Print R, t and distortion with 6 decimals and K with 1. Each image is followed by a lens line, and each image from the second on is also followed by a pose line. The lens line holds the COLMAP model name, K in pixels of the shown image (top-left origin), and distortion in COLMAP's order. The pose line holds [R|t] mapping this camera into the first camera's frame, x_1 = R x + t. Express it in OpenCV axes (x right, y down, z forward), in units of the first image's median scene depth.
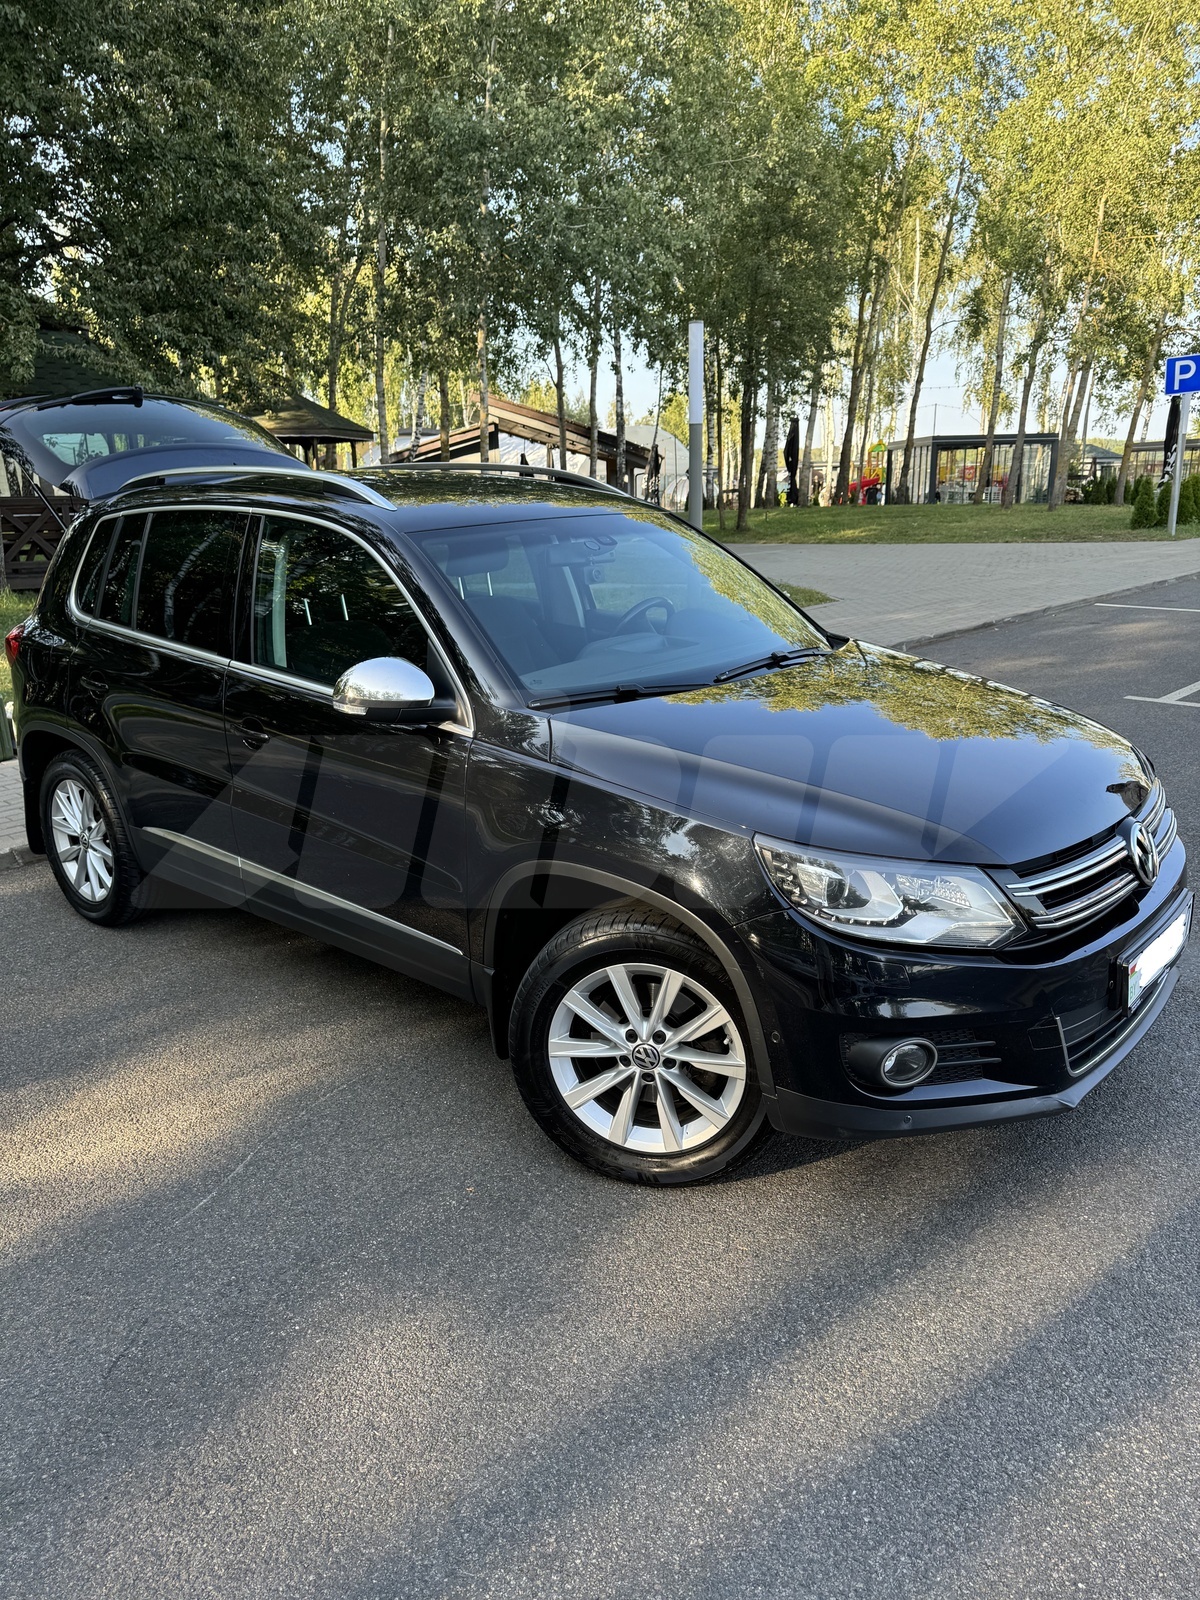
lens RADIAL K [[1123.0, 0, 592.0], [0, 1123.0, 797.8], [0, 0, 1]] dist [0.077837, -0.074155]
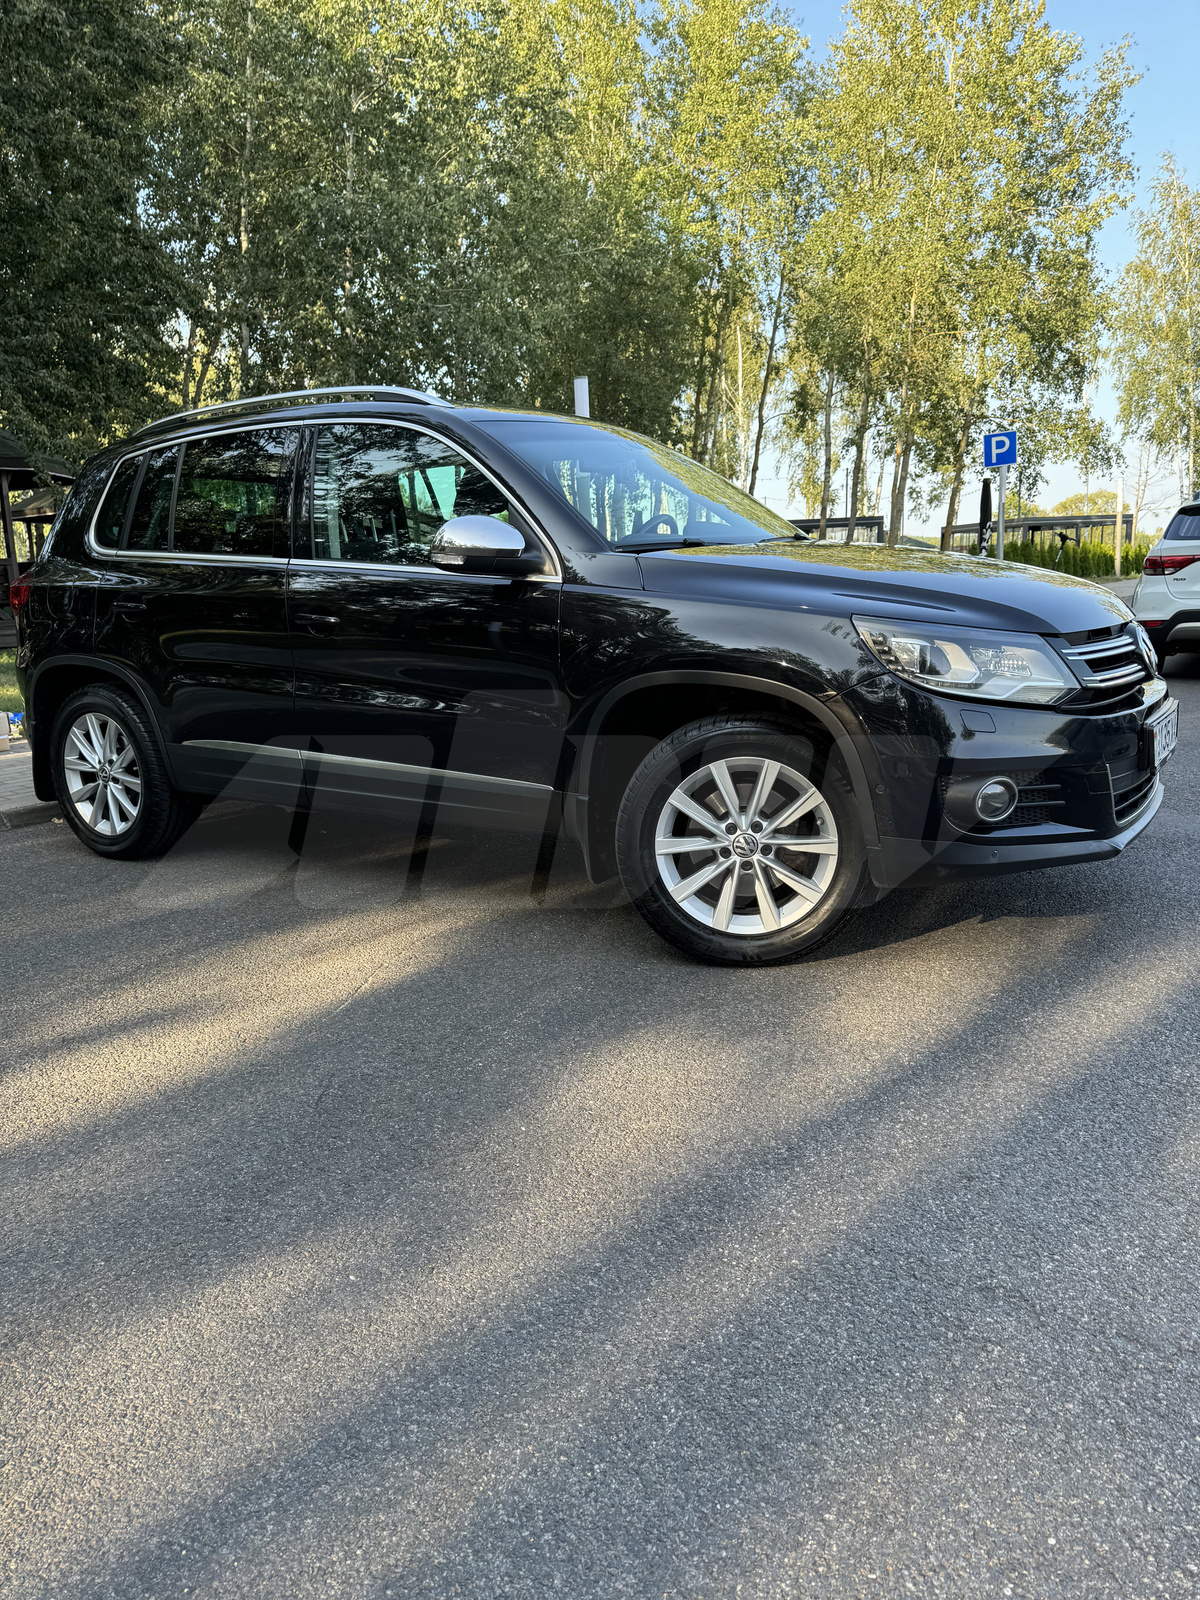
lens RADIAL K [[1123.0, 0, 592.0], [0, 1123.0, 797.8], [0, 0, 1]] dist [0.077837, -0.074155]
pose [[0.990939, -0.042044, 0.127560, -0.146655], [0.051904, 0.995833, -0.074988, 0.156122], [-0.123876, 0.080929, 0.988992, -0.051516]]
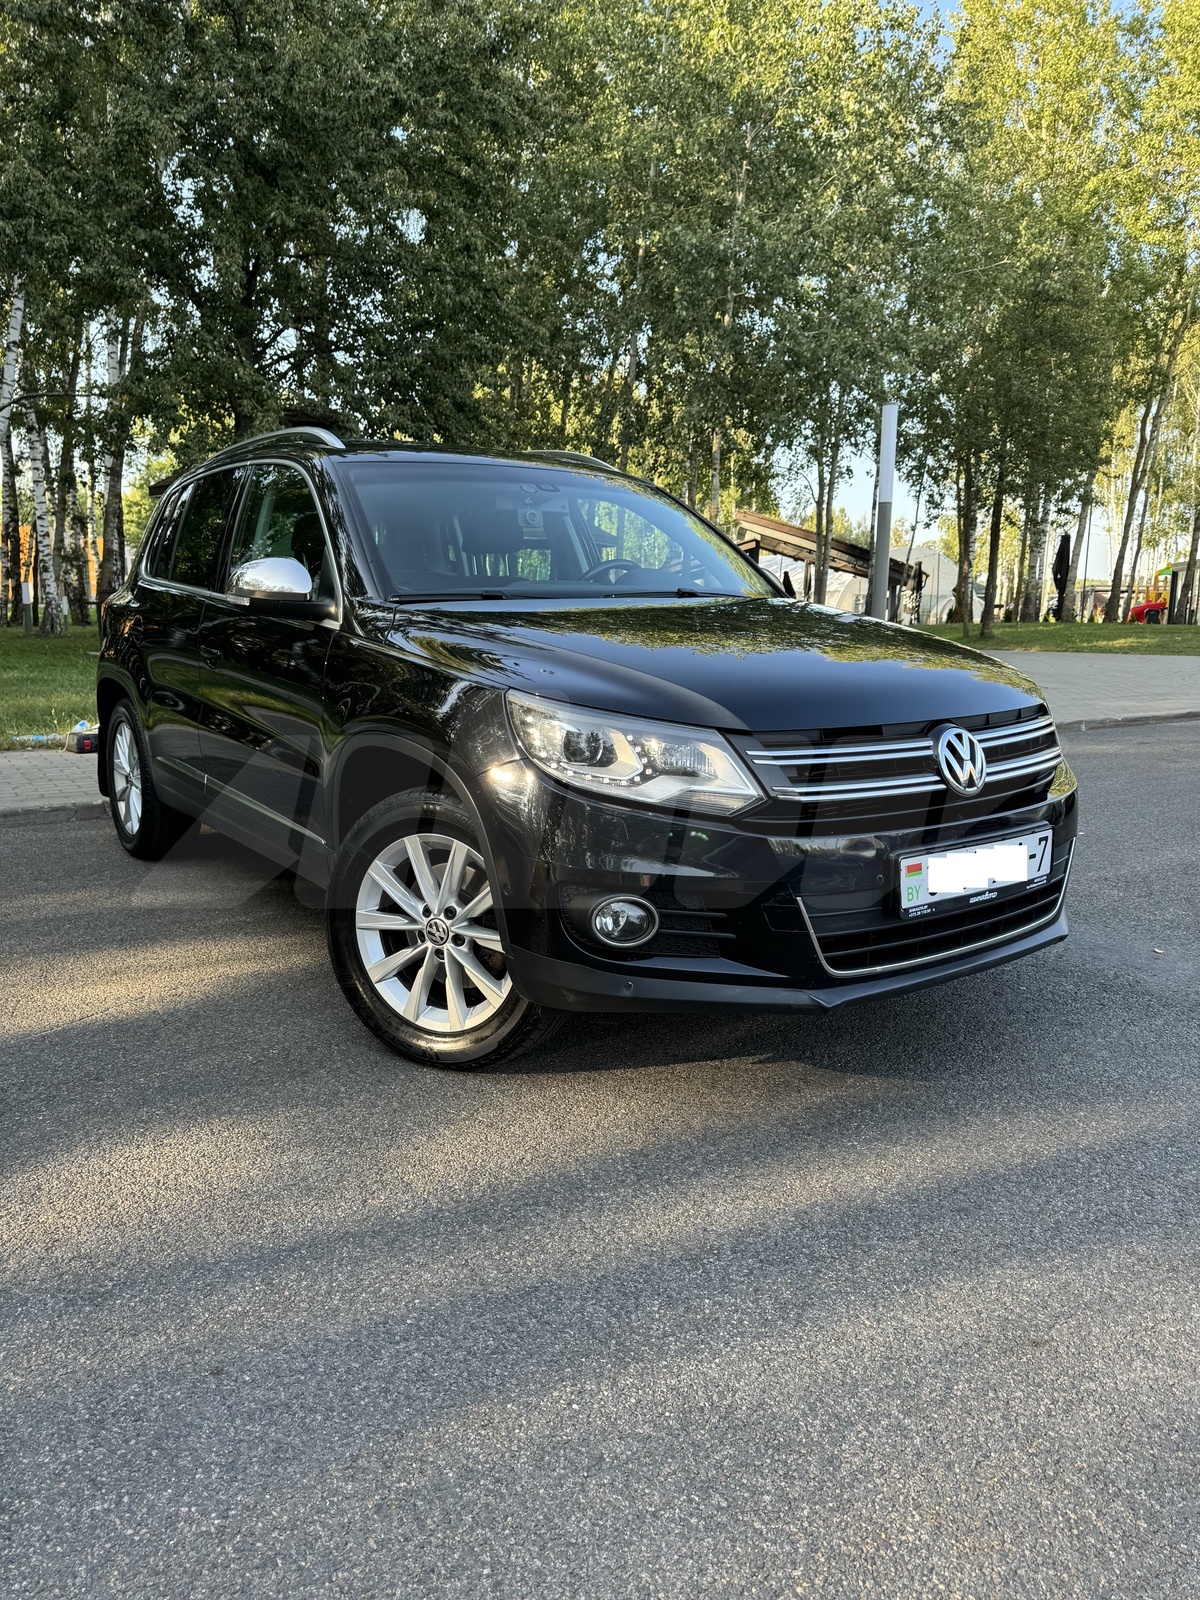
lens RADIAL K [[1123.0, 0, 592.0], [0, 1123.0, 797.8], [0, 0, 1]] dist [0.077837, -0.074155]
pose [[0.972799, 0.068993, -0.221137, 0.239876], [-0.090615, 0.991886, -0.089164, 0.113834], [0.213191, 0.106777, 0.971158, 0.023936]]
